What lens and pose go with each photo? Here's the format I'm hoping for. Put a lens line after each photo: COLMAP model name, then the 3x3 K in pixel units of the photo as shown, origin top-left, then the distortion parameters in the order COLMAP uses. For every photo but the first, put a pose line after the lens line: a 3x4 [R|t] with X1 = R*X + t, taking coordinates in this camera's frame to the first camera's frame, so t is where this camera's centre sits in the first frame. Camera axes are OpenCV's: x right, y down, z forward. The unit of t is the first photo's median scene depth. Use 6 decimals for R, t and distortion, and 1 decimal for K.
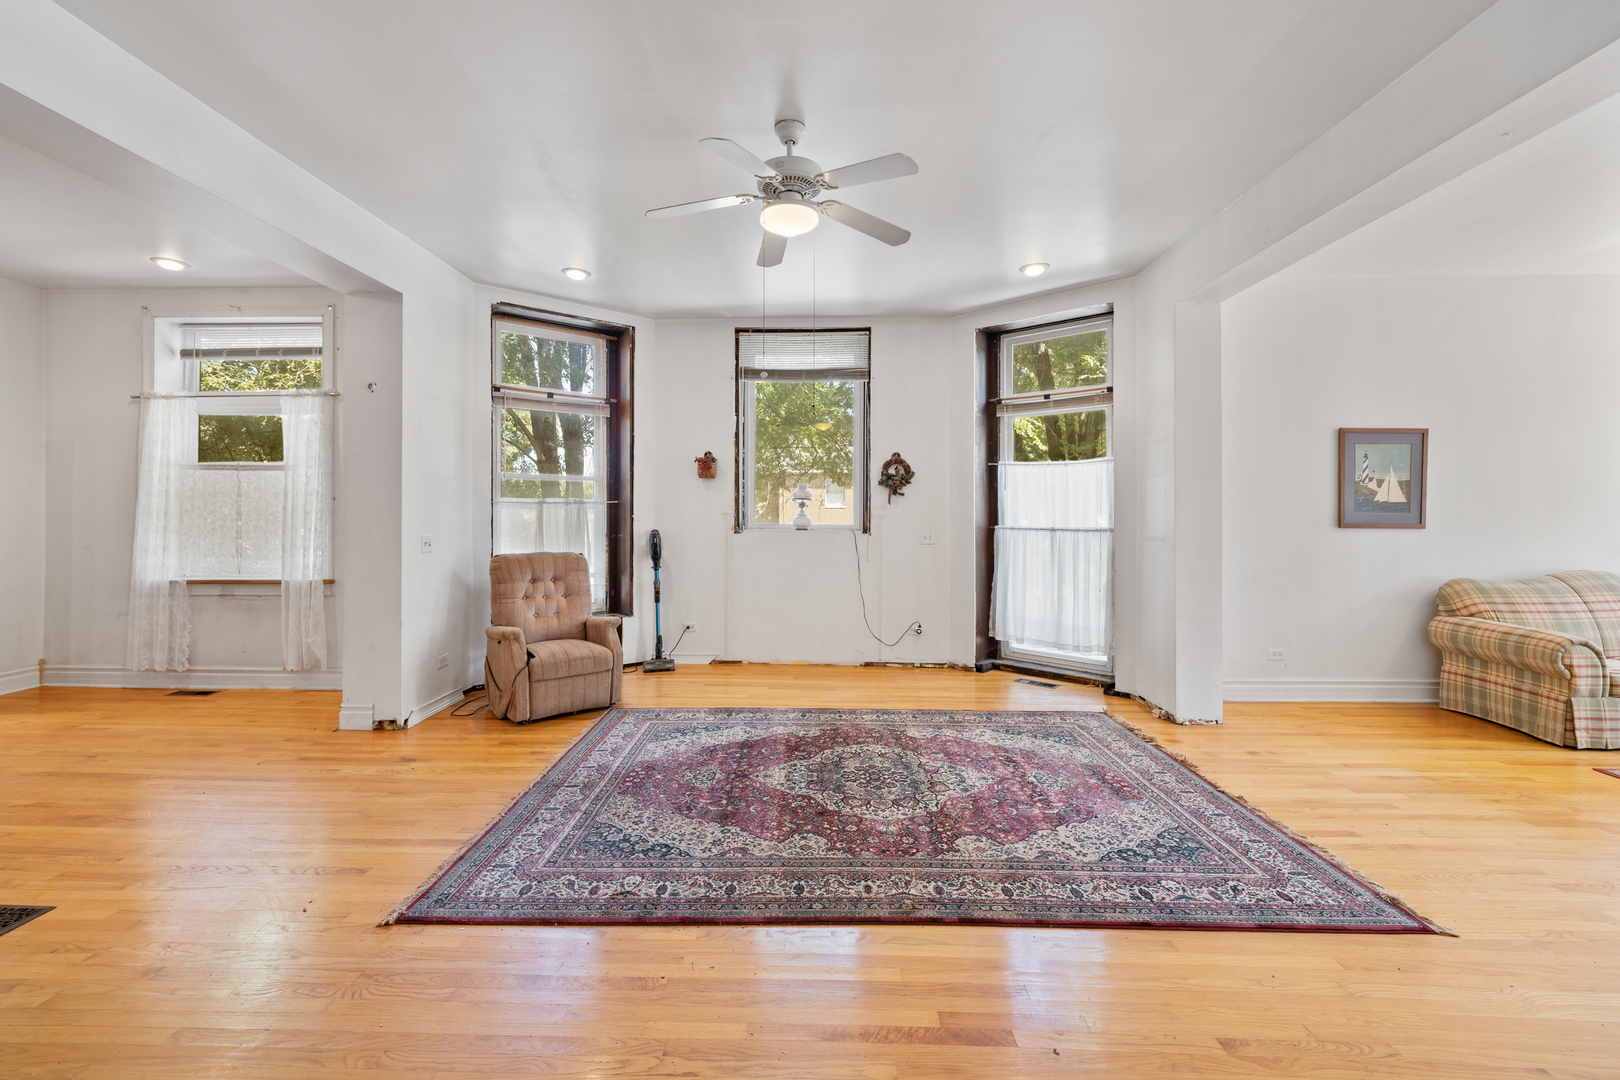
lens RADIAL K [[675.5, 0, 821.1], [0, 675.5, 510.3], [0, 0, 1]] dist [0.004165, -0.000502]
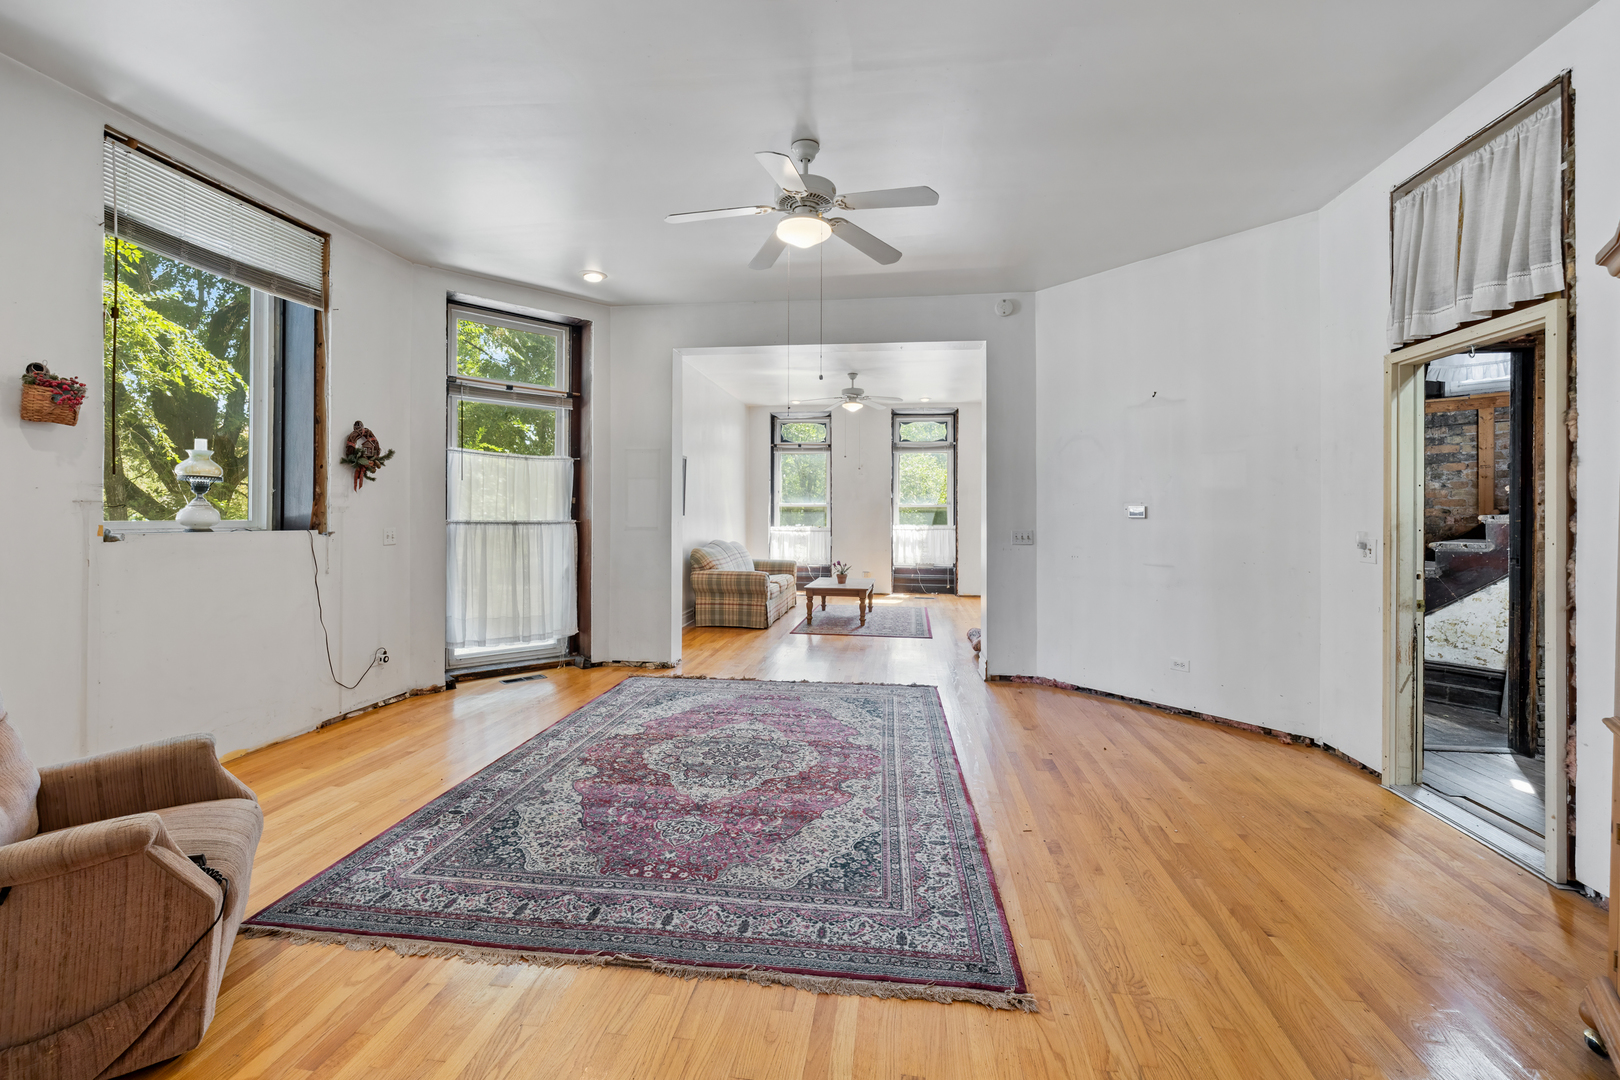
lens RADIAL K [[675.5, 0, 800.4], [0, 675.5, 508.1], [0, 0, 1]] dist [0.004165, -0.000502]
pose [[0.126445, 0.005827, 0.991956, -0.965666], [-0.011946, 0.999919, -0.004351, 0.010114], [-0.991902, -0.011300, 0.126505, 0.763666]]
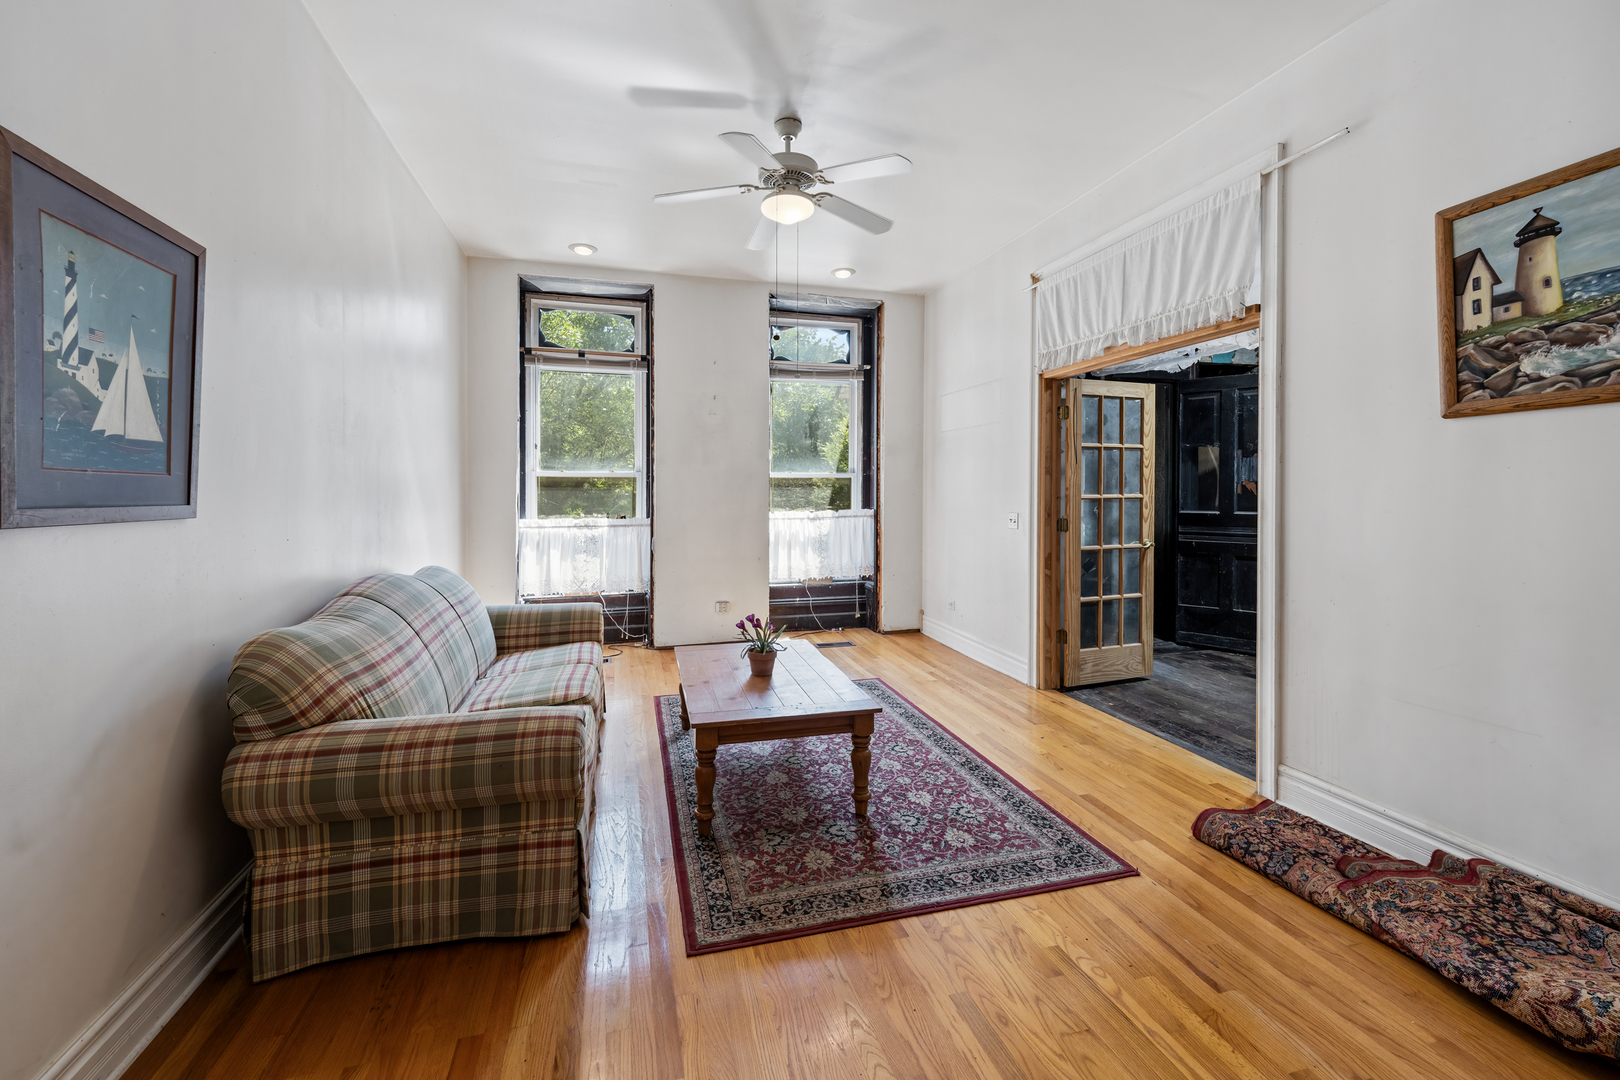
lens RADIAL K [[674.7, 0, 807.5], [0, 674.7, 487.3], [0, 0, 1]] dist [-0.000687, -0.000348]
pose [[-0.280254, 0.003745, 0.959918, 0.645598], [0.000325, 0.999993, -0.003807, 0.017966], [-0.959926, -0.000755, -0.280253, 1.135481]]
